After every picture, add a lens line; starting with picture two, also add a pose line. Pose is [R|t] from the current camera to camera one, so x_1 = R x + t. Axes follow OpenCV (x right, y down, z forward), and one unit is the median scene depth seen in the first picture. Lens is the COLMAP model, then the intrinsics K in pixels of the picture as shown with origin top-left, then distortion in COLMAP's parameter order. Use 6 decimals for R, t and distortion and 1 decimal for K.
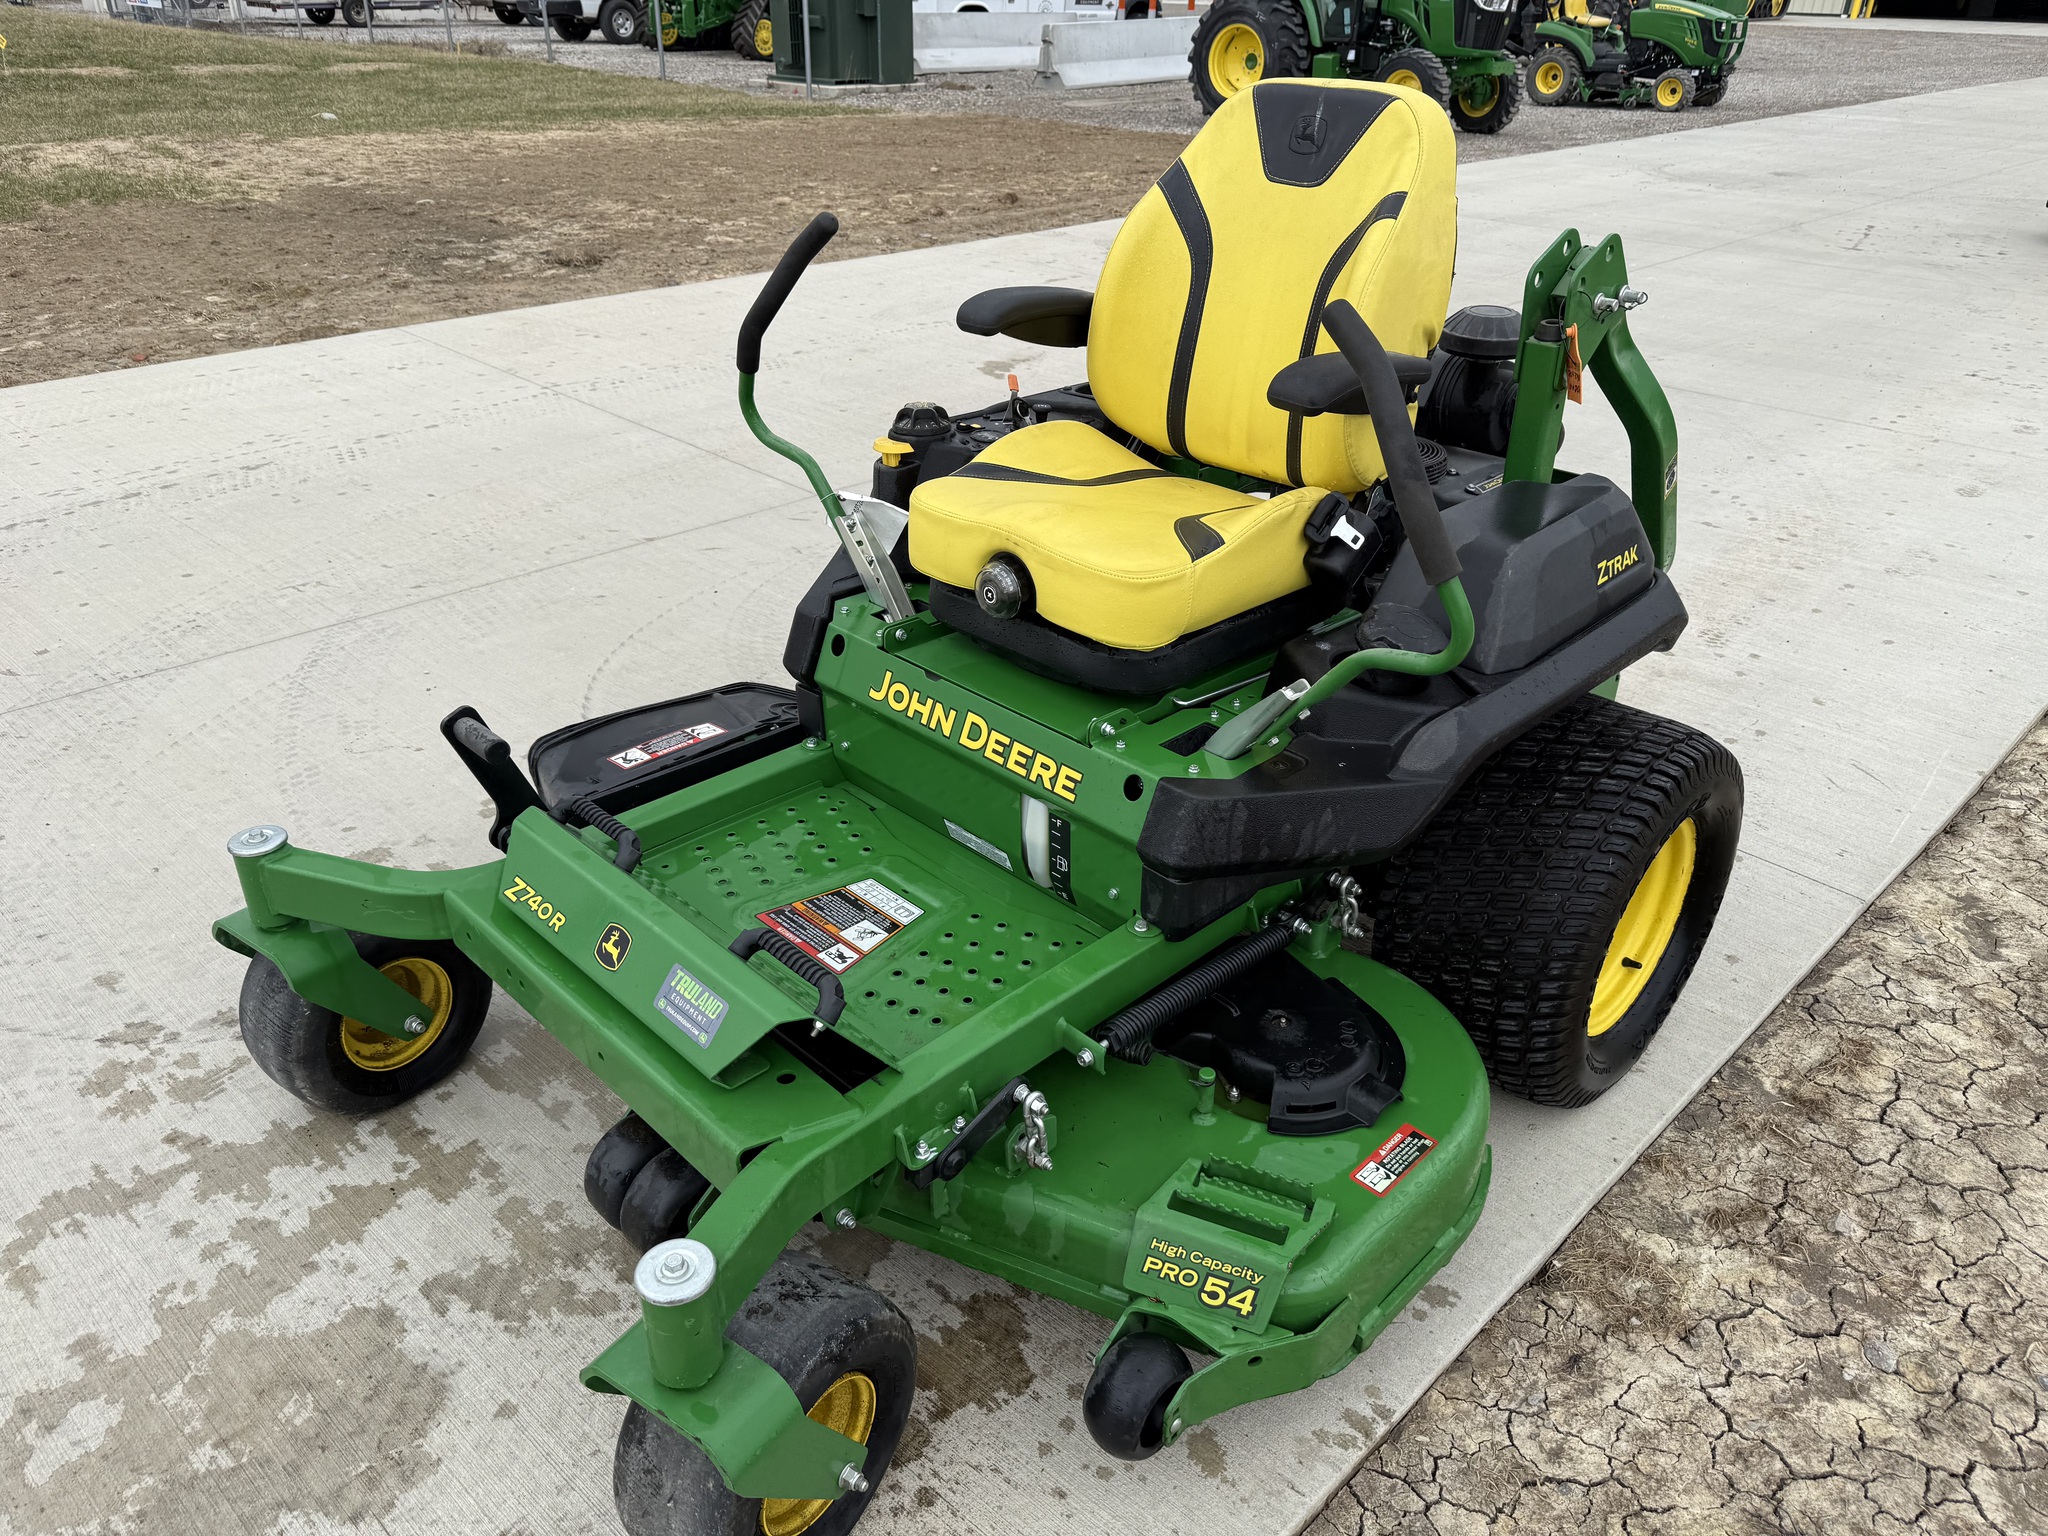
lens RADIAL K [[1425.5, 0, 1012.9], [0, 1425.5, 732.0], [0, 0, 1]] dist [0.022638, -0.032046]
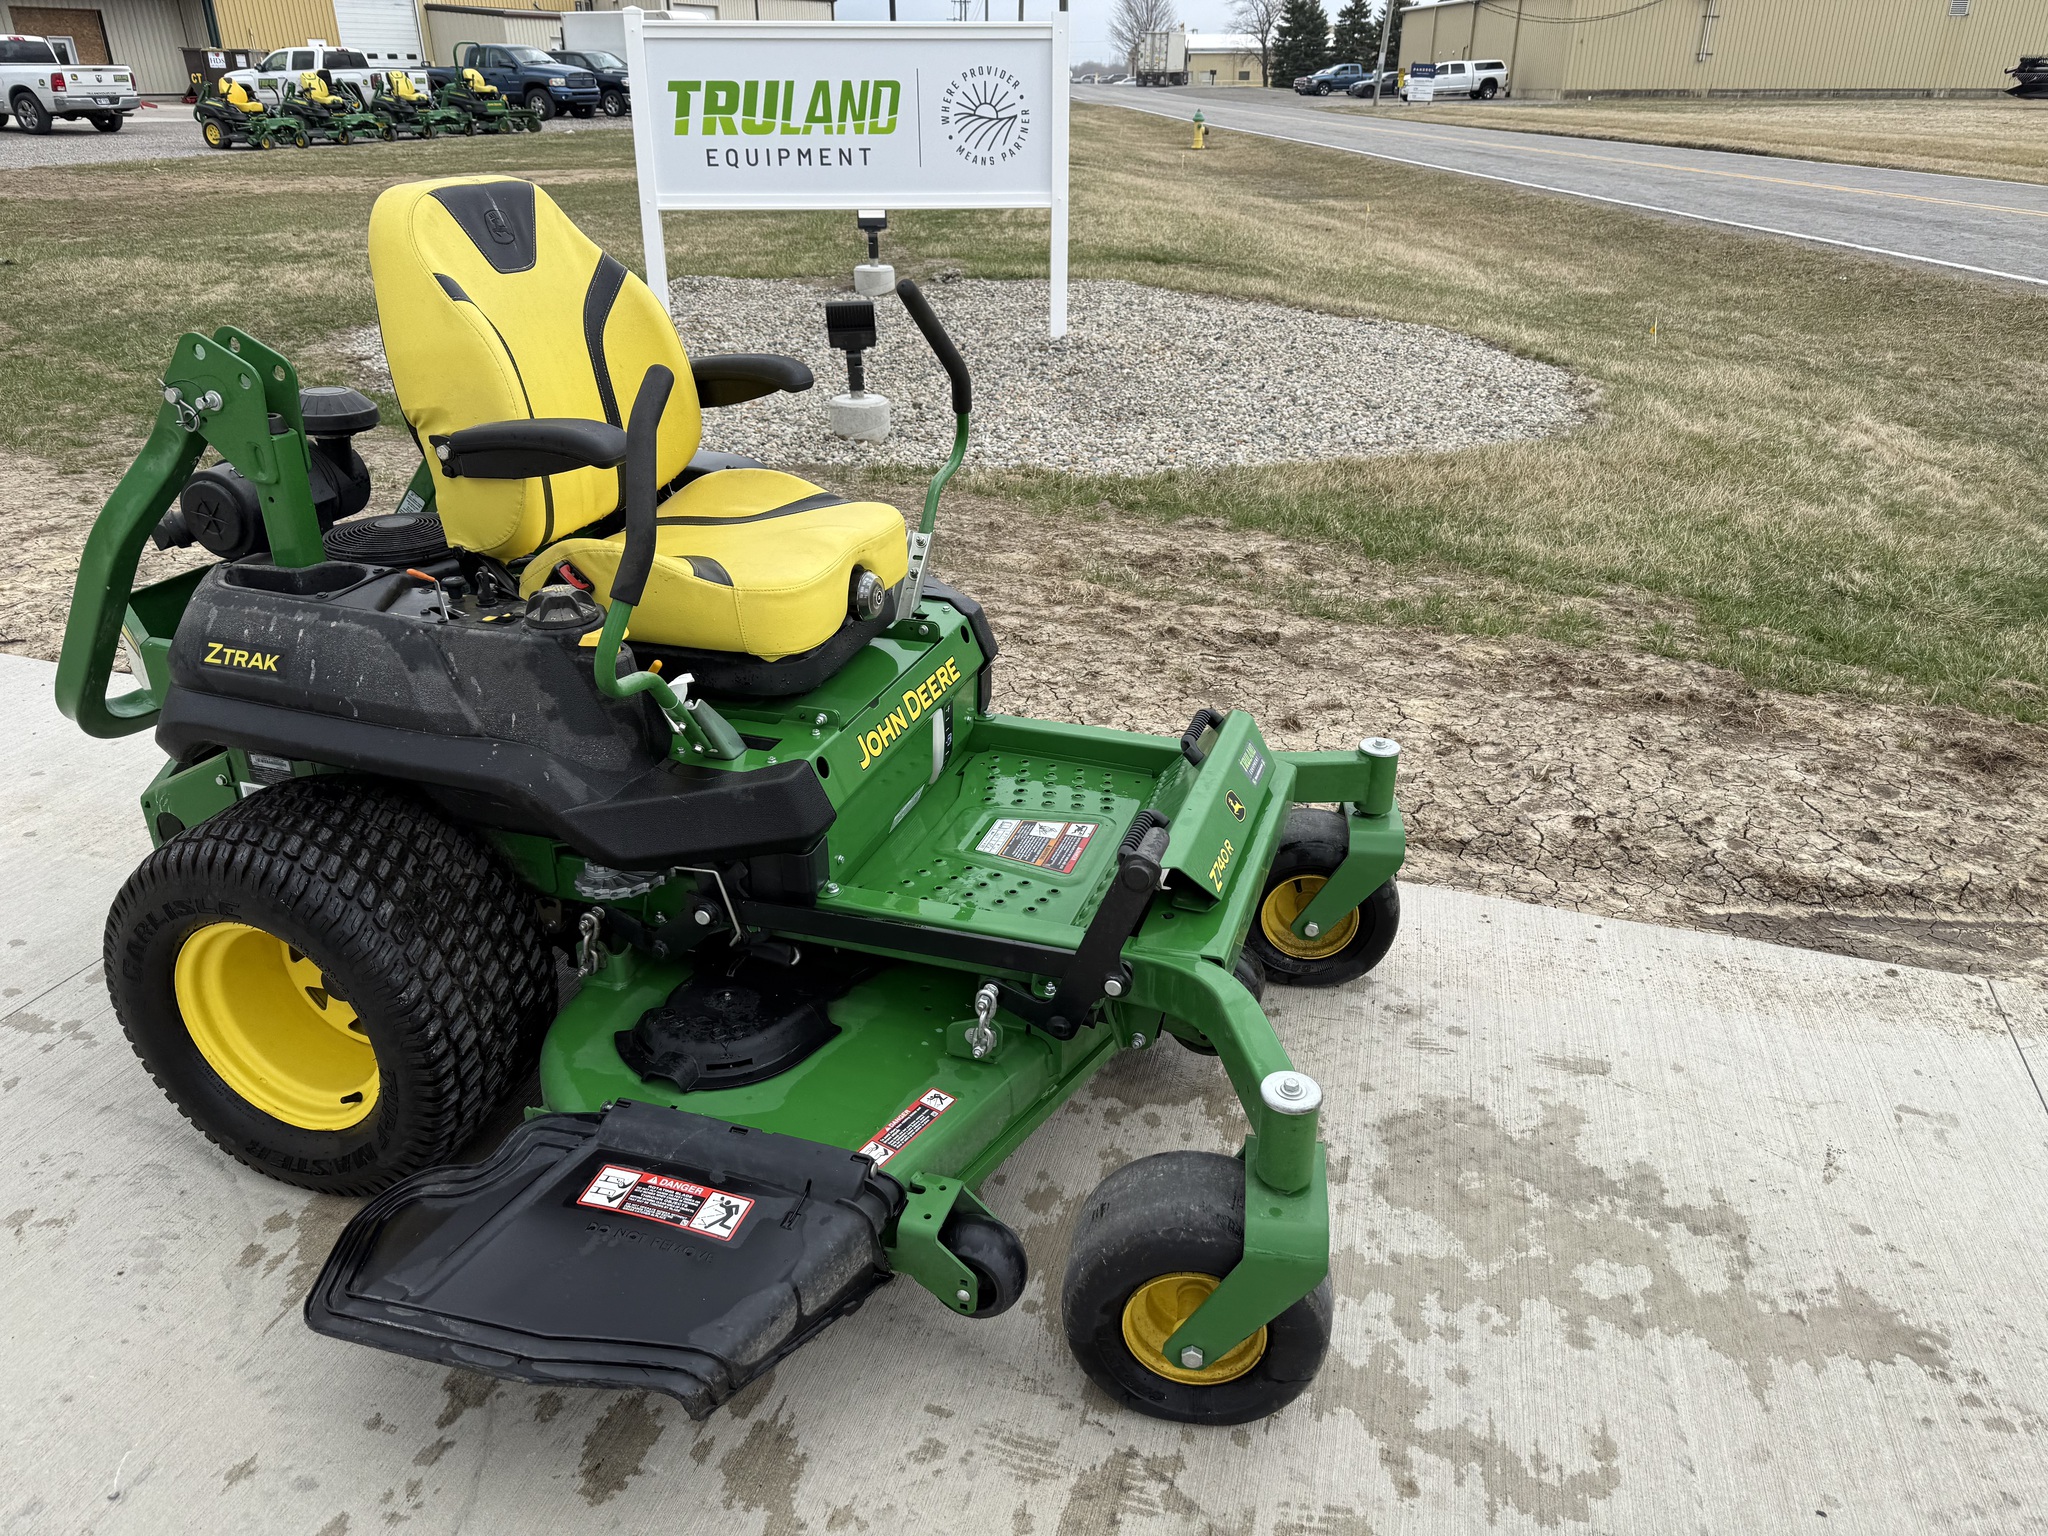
lens RADIAL K [[1447.1, 0, 1027.2], [0, 1447.1, 786.4], [0, 0, 1]] dist [0.007429, -0.012460]
pose [[-0.458622, -0.403328, 0.791828, -1.084629], [0.399419, 0.702420, 0.589128, -0.642182], [-0.793808, 0.586458, -0.161048, 1.179909]]
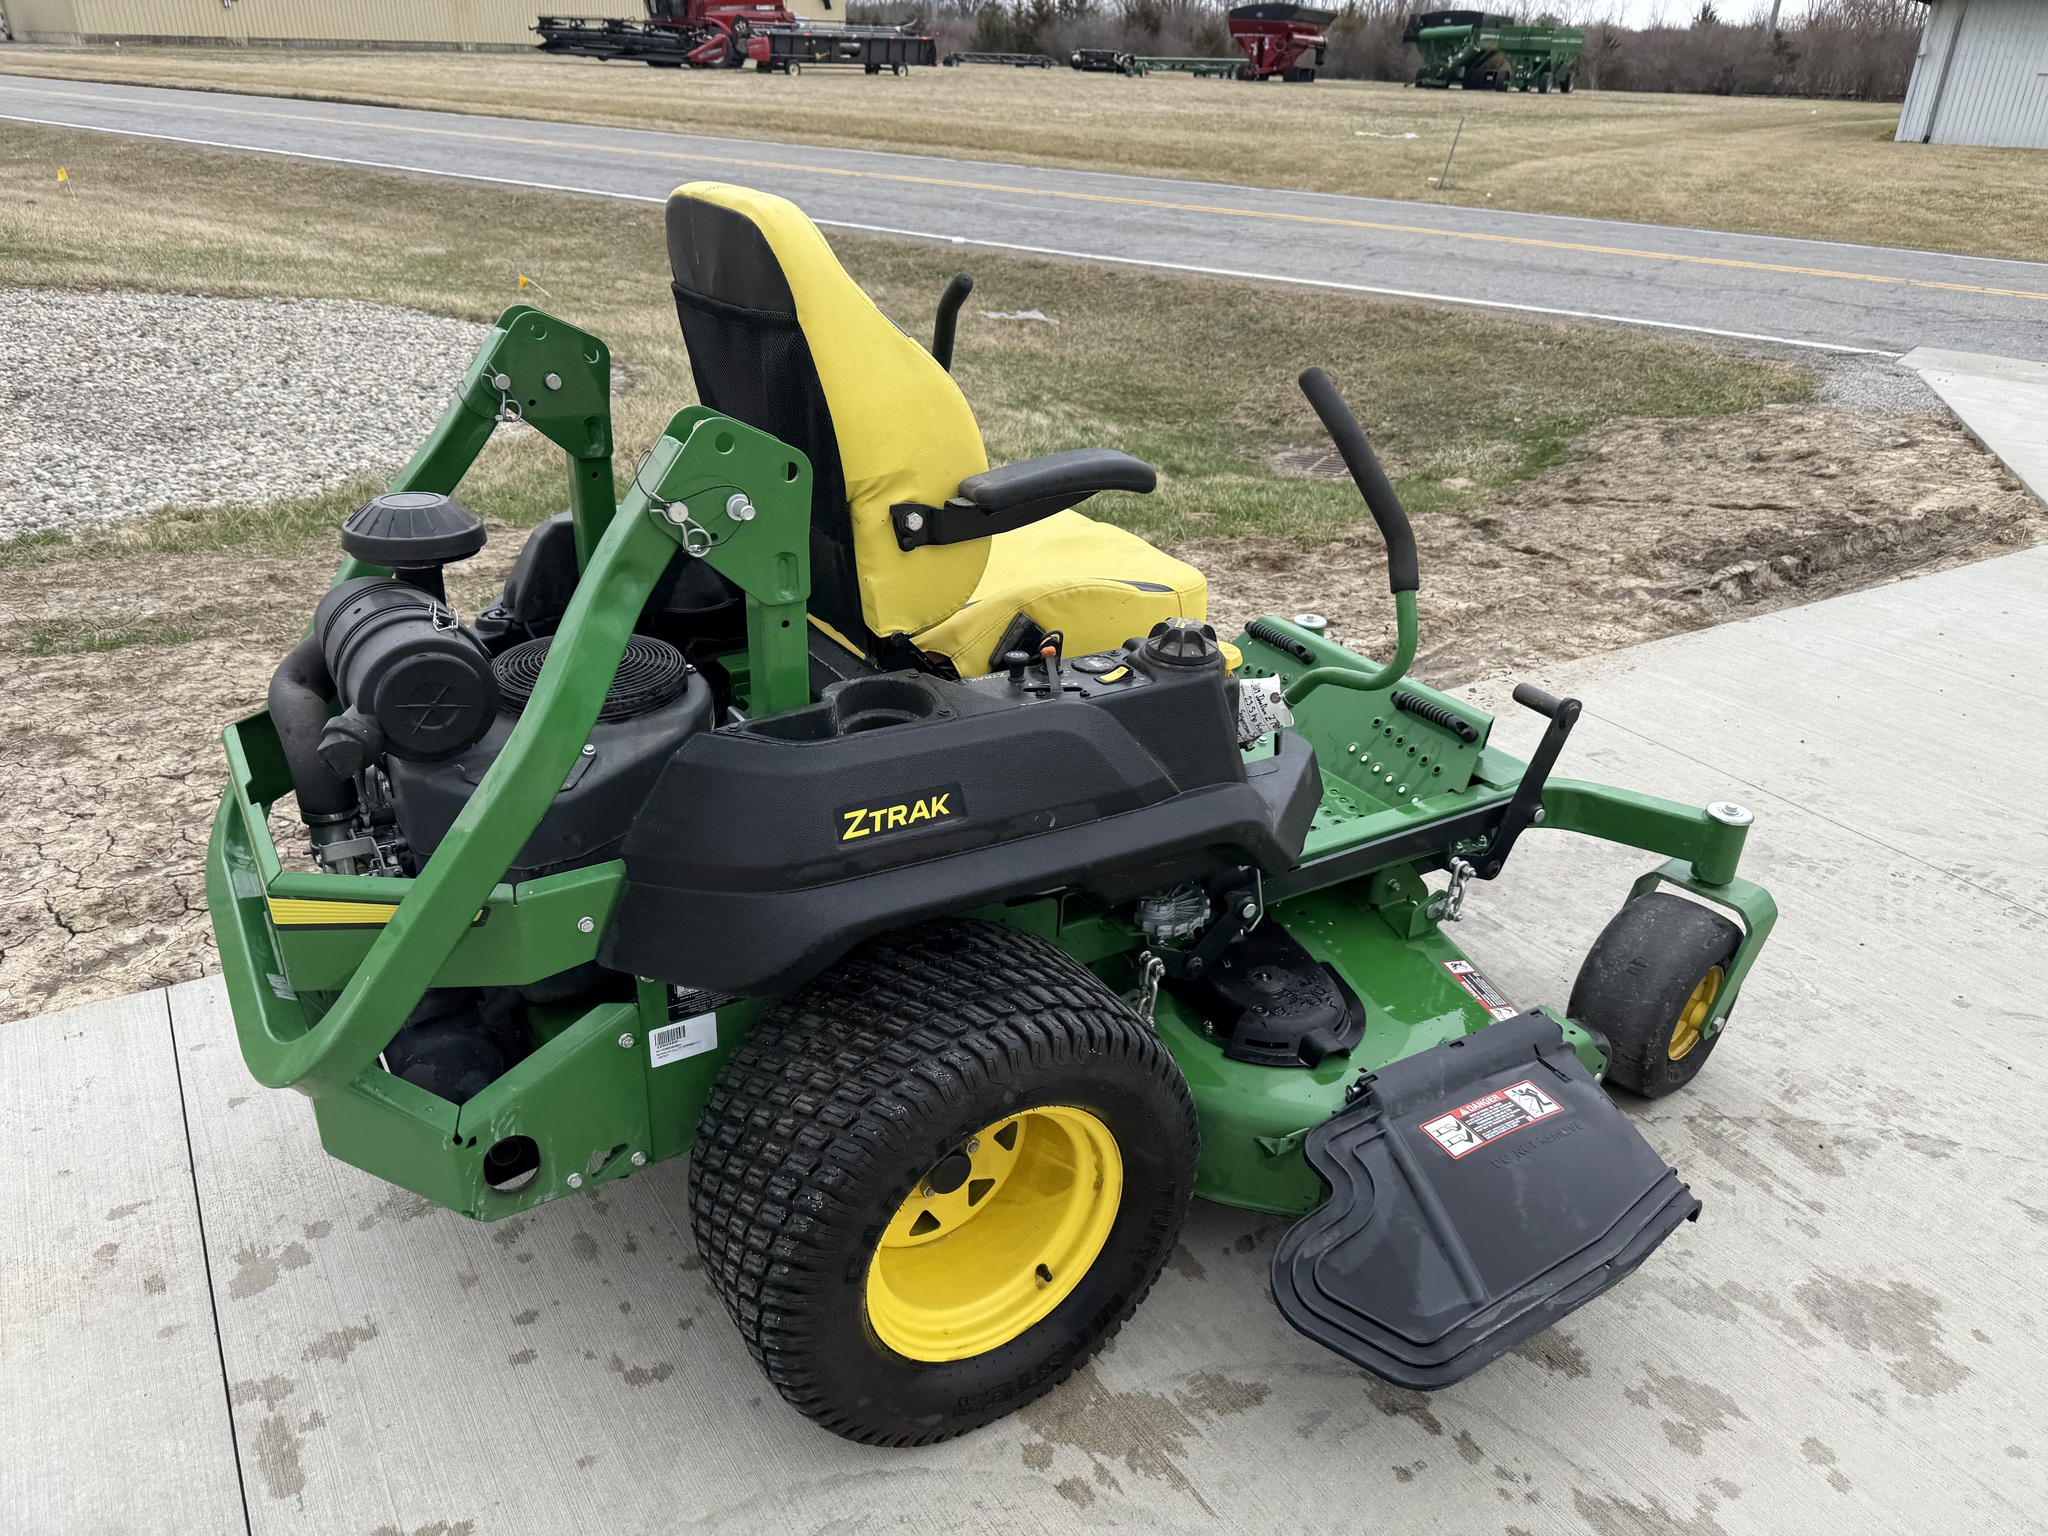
lens RADIAL K [[1447.7, 0, 1032.0], [0, 1447.7, 782.0], [0, 0, 1]] dist [0.016426, -0.022054]
pose [[-0.973573, -0.141786, 0.179033, -0.166398], [0.060127, 0.597139, 0.799881, -0.985015], [-0.220320, 0.789507, -0.572833, 1.853463]]
